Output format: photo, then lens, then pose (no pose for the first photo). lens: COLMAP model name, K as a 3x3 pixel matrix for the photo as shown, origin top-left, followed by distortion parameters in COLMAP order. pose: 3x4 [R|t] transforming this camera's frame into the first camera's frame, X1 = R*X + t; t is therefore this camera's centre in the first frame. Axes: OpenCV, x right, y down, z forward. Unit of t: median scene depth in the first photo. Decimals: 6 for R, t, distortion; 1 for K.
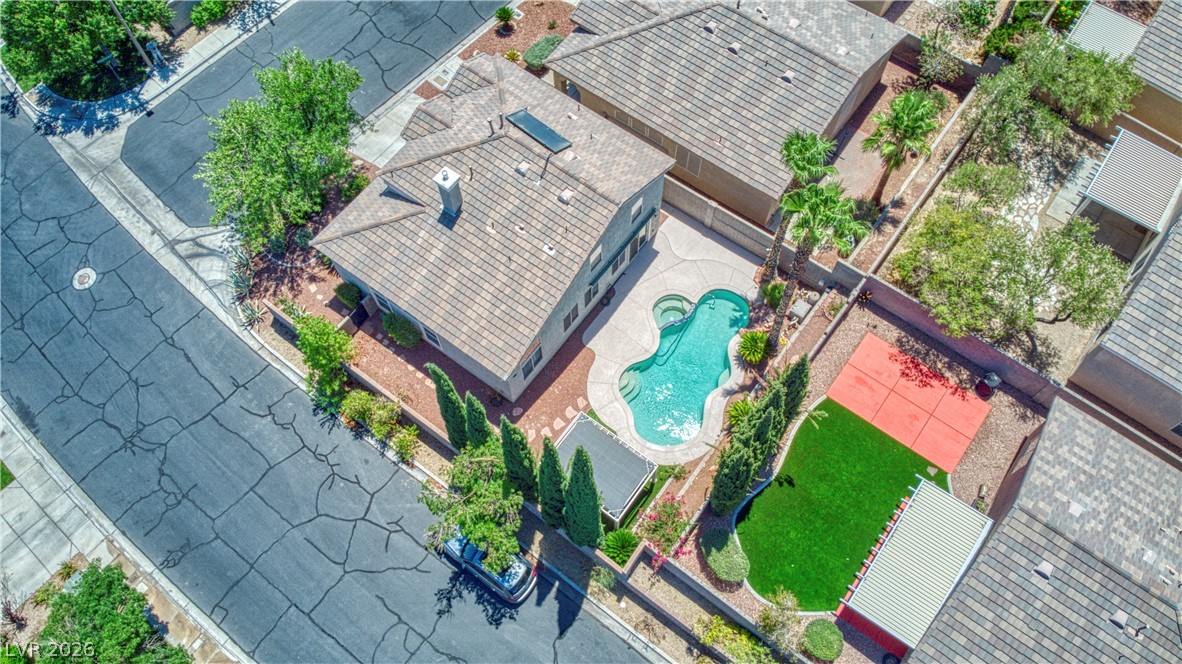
lens RADIAL K [[880.7, 0, 591.0], [0, 880.7, 332.0], [0, 0, 1]] dist [0.124896, -0.289834]
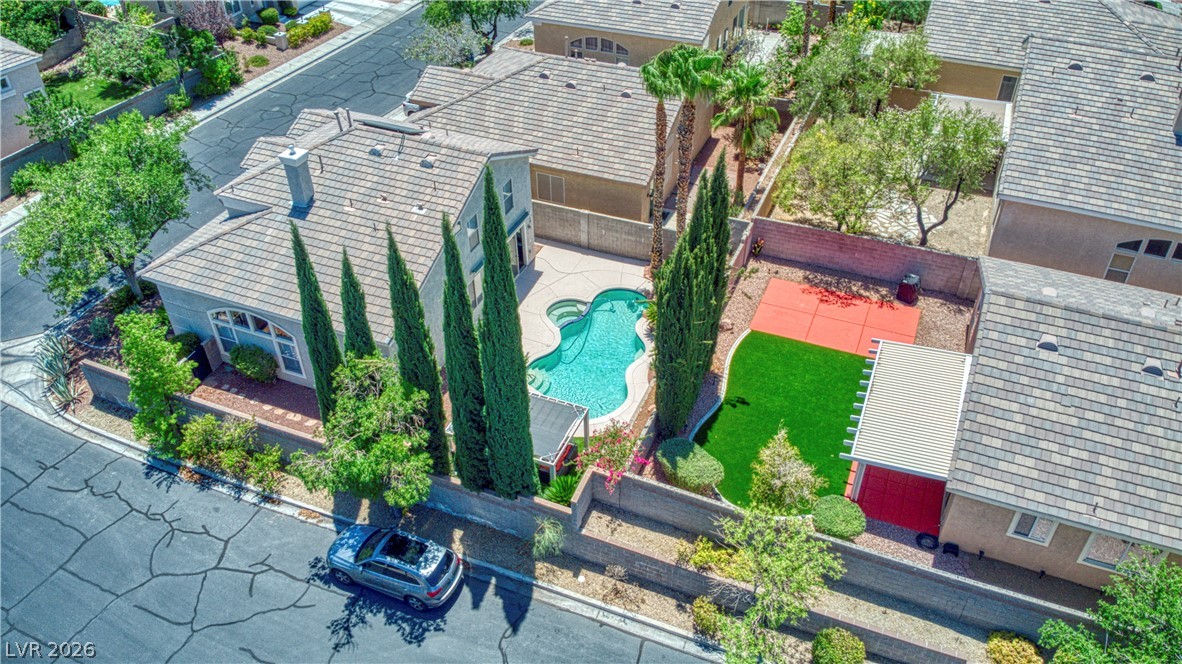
lens RADIAL K [[868.3, 0, 595.0], [0, 868.3, 341.4], [0, 0, 1]] dist [0.082263, -0.194386]
pose [[0.969378, -0.151379, 0.193368, -0.058492], [0.219500, 0.887199, -0.405831, 0.383805], [-0.110122, 0.435848, 0.893258, 0.217531]]
